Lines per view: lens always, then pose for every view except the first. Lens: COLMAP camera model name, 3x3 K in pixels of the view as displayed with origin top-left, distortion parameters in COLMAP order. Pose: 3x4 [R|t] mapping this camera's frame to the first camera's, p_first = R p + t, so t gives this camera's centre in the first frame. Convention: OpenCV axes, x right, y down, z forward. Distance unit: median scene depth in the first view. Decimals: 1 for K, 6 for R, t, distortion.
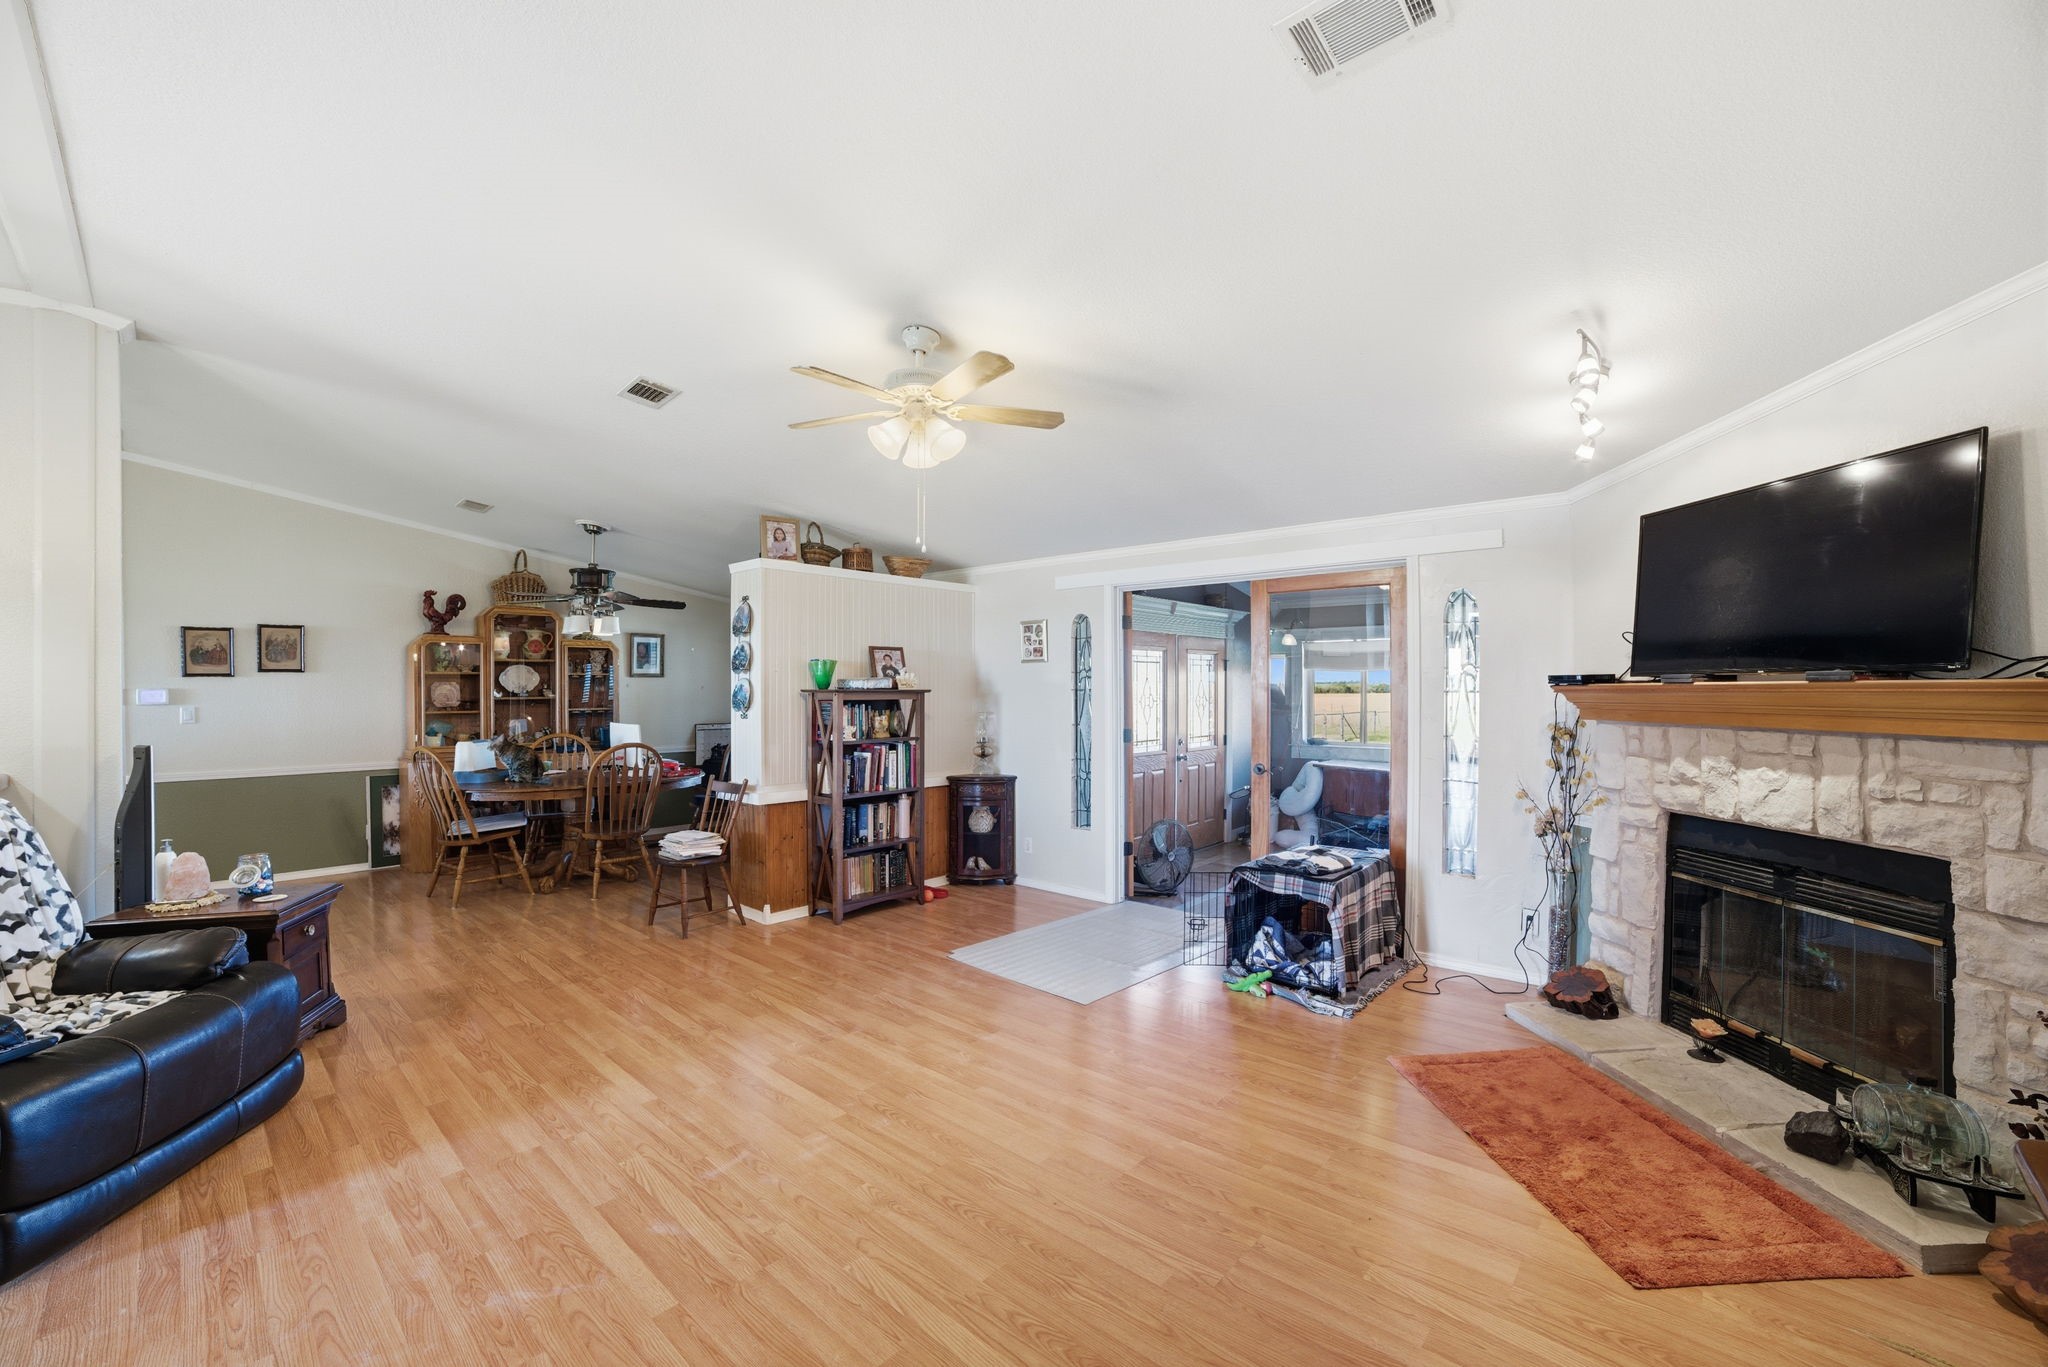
lens RADIAL K [[828.8, 0, 1019.1], [0, 828.8, 682.5], [0, 0, 1]] dist [-0.106655, 0.033983]
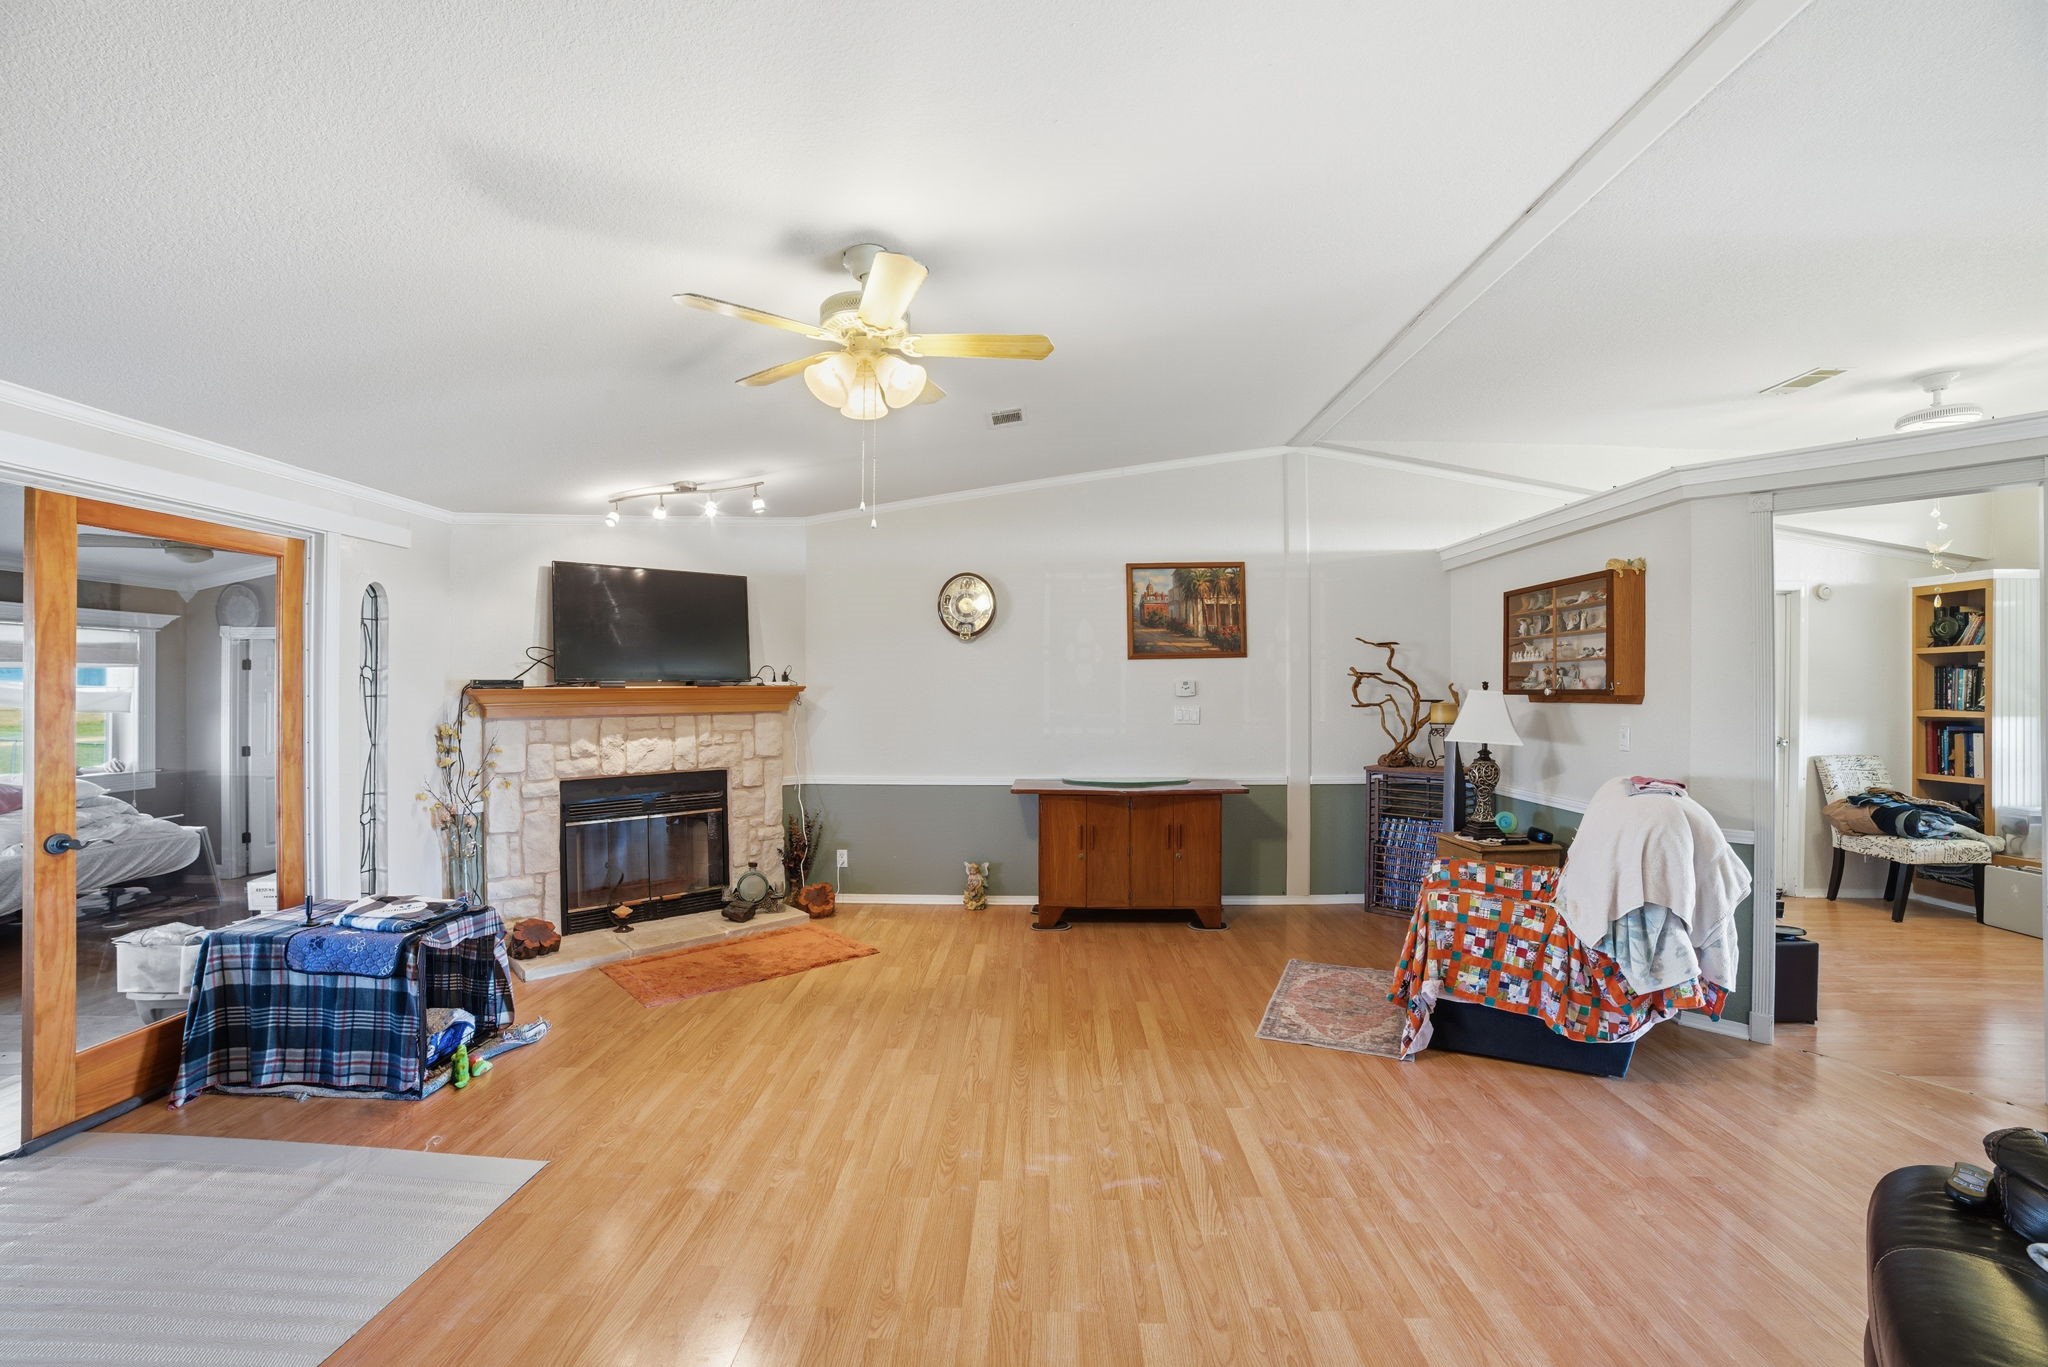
lens RADIAL K [[828.8, 0, 1019.1], [0, 828.8, 682.5], [0, 0, 1]] dist [-0.106655, 0.033983]
pose [[-0.644822, 0.004262, 0.764321, -0.849399], [-0.002671, 0.999966, -0.007830, 0.001848], [-0.764328, -0.007090, -0.644789, 1.433163]]
